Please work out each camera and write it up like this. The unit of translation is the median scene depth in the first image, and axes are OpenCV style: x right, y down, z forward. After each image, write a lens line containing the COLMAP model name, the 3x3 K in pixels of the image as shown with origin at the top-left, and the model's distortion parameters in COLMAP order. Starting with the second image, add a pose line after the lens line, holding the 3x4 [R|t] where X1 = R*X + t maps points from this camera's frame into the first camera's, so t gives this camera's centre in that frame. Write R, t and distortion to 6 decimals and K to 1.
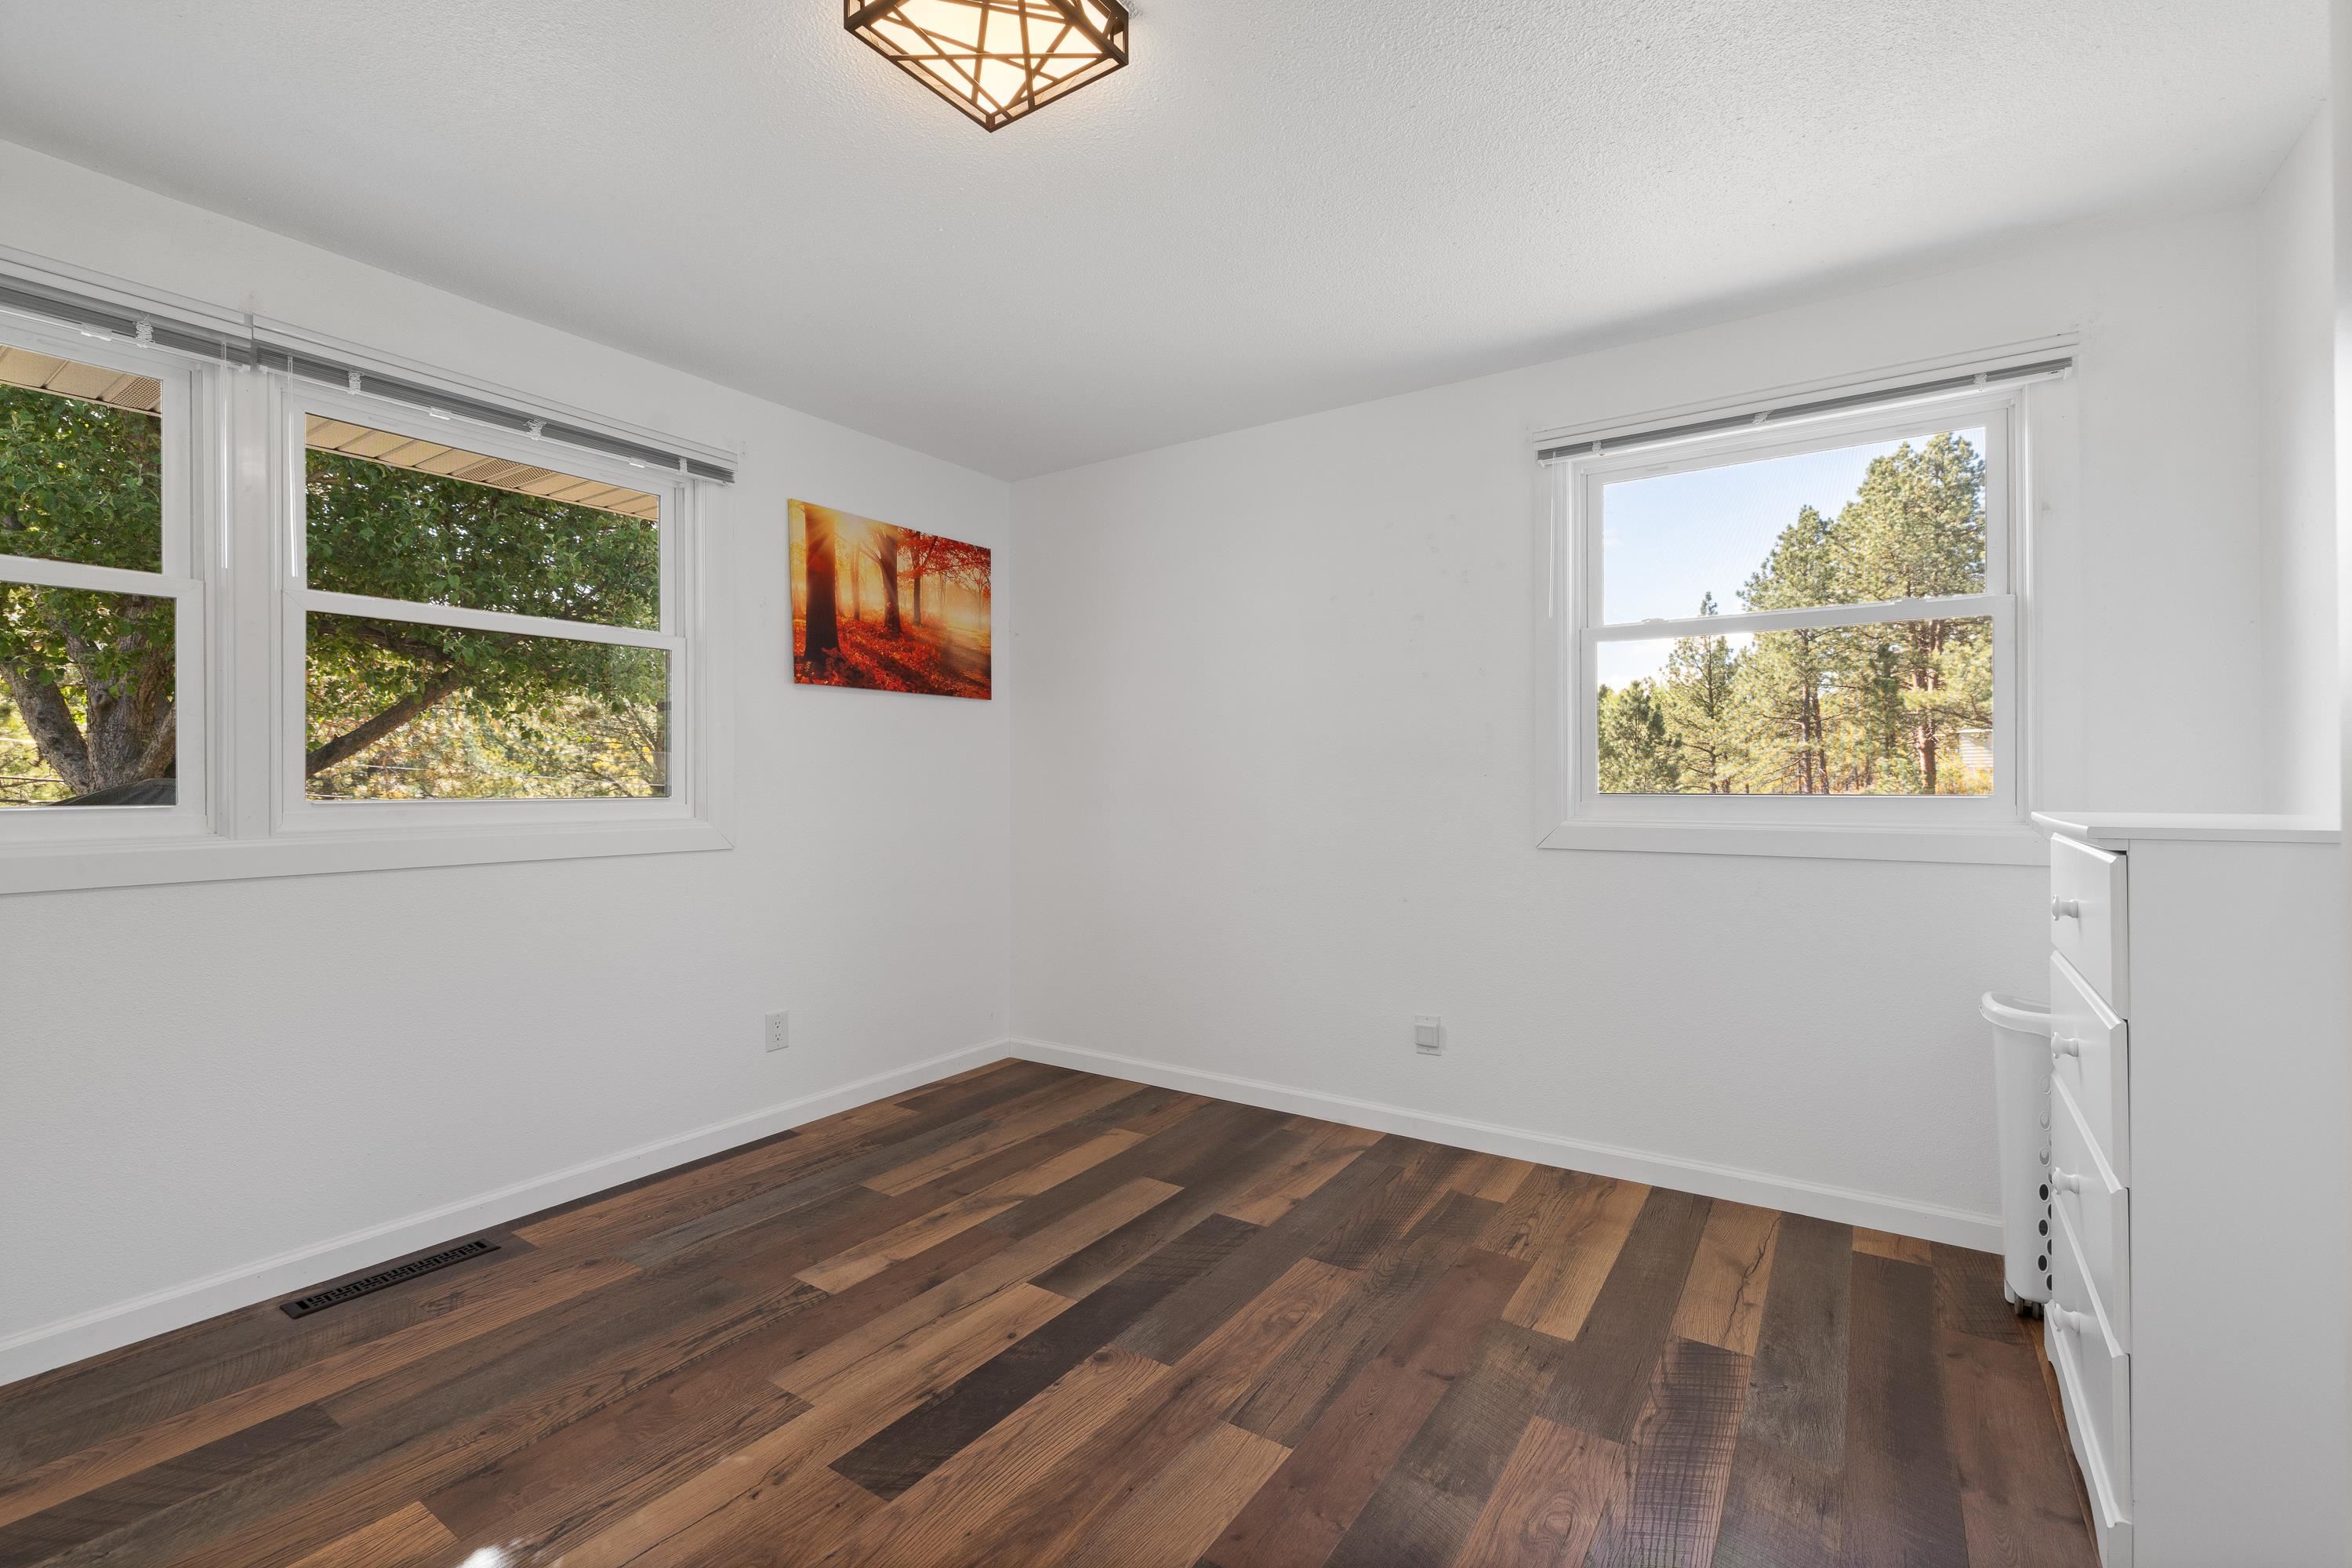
lens RADIAL K [[1018.7, 0, 1176.5], [0, 1018.7, 780.4], [0, 0, 1]] dist [-0.008568, 0.000521]
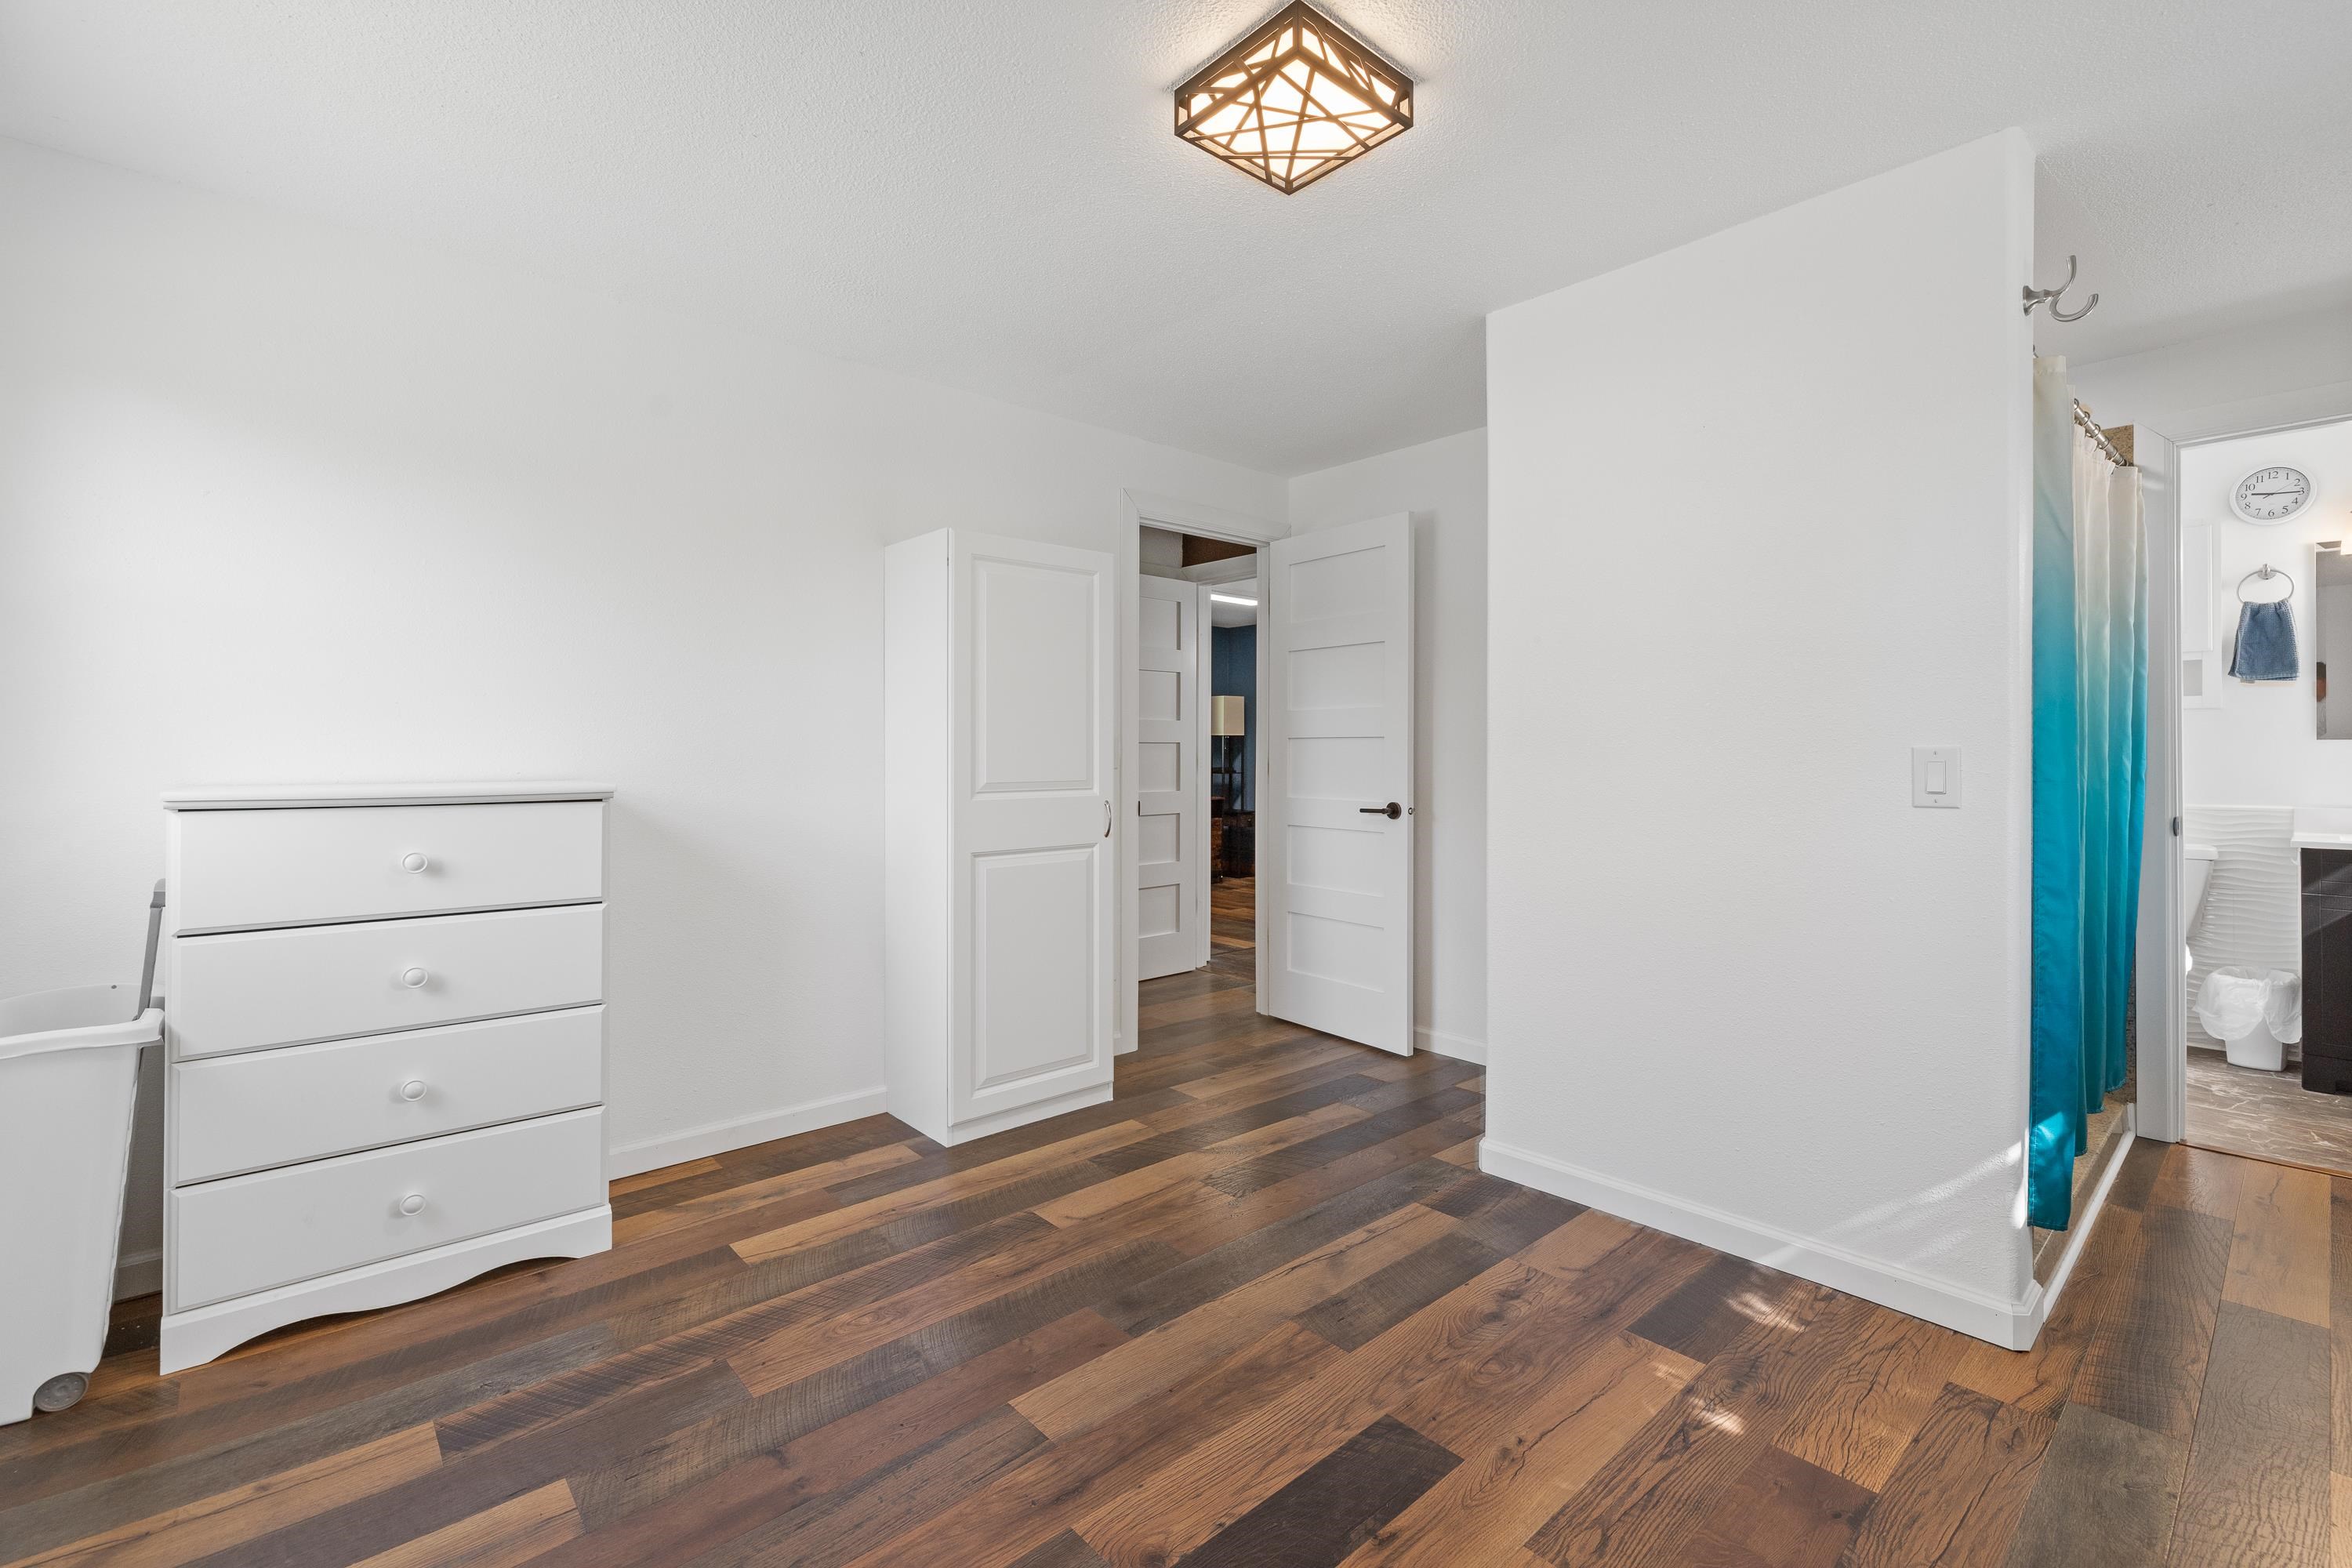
lens RADIAL K [[1018.7, 0, 1183.1], [0, 1018.7, 762.8], [0, 0, 1]] dist [-0.008568, 0.000521]
pose [[-0.970263, 0.000347, 0.242052, -0.308559], [0.003315, 0.999924, 0.011855, -0.006105], [-0.242029, 0.012305, -0.970191, 1.943298]]
